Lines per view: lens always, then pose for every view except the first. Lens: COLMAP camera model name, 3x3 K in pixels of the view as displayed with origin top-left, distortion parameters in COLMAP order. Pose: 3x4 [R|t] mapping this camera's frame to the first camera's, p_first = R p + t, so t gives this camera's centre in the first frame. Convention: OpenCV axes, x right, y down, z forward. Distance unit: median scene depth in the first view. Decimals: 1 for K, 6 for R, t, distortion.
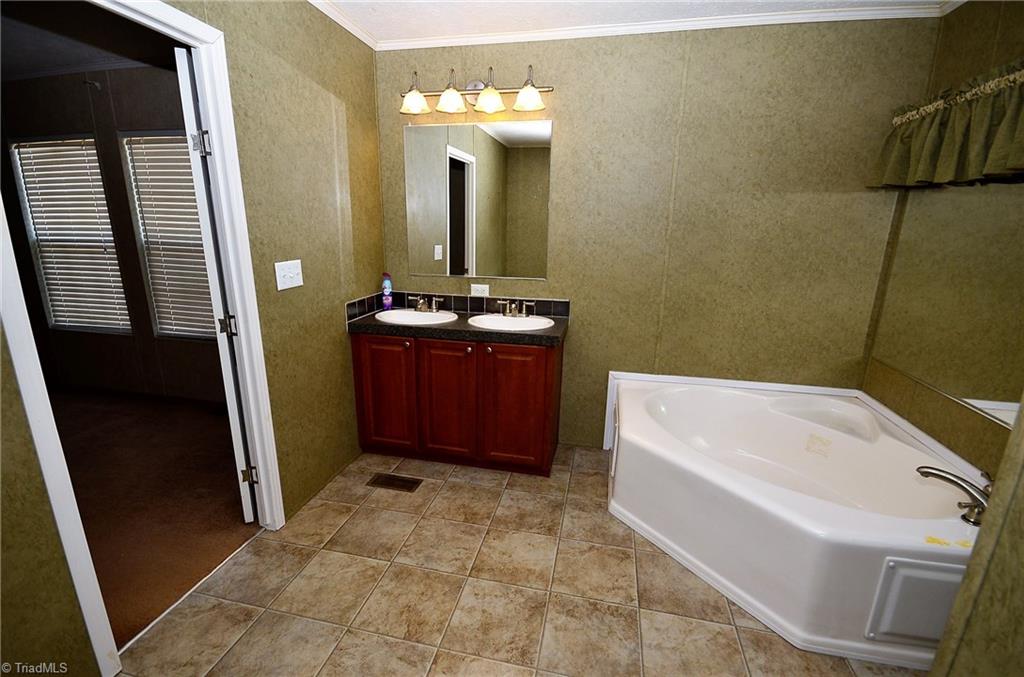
lens RADIAL K [[449.9, 0, 511.3], [0, 449.9, 344.9], [0, 0, 1]] dist [0.008991, -0.011957]
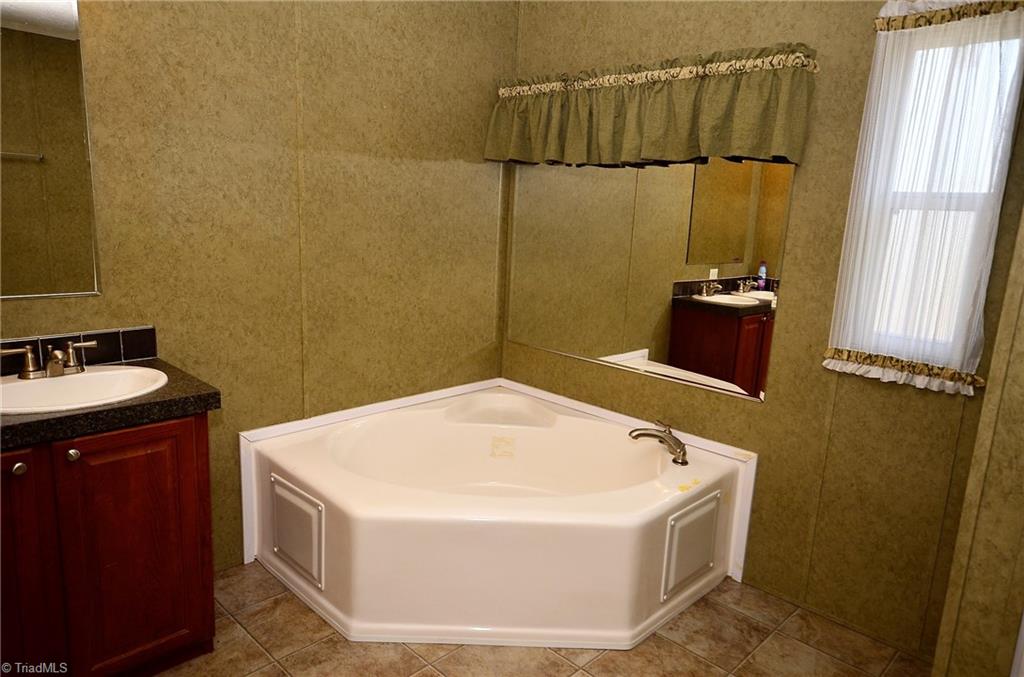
lens RADIAL K [[672.7, 0, 512.1], [0, 672.7, 346.0], [0, 0, 1]] dist [0.000621, 0.005108]
pose [[0.530025, -0.165201, 0.831735, -0.362222], [0.177775, 0.980691, 0.081499, -0.073491], [-0.829138, 0.104666, 0.549159, 0.225067]]
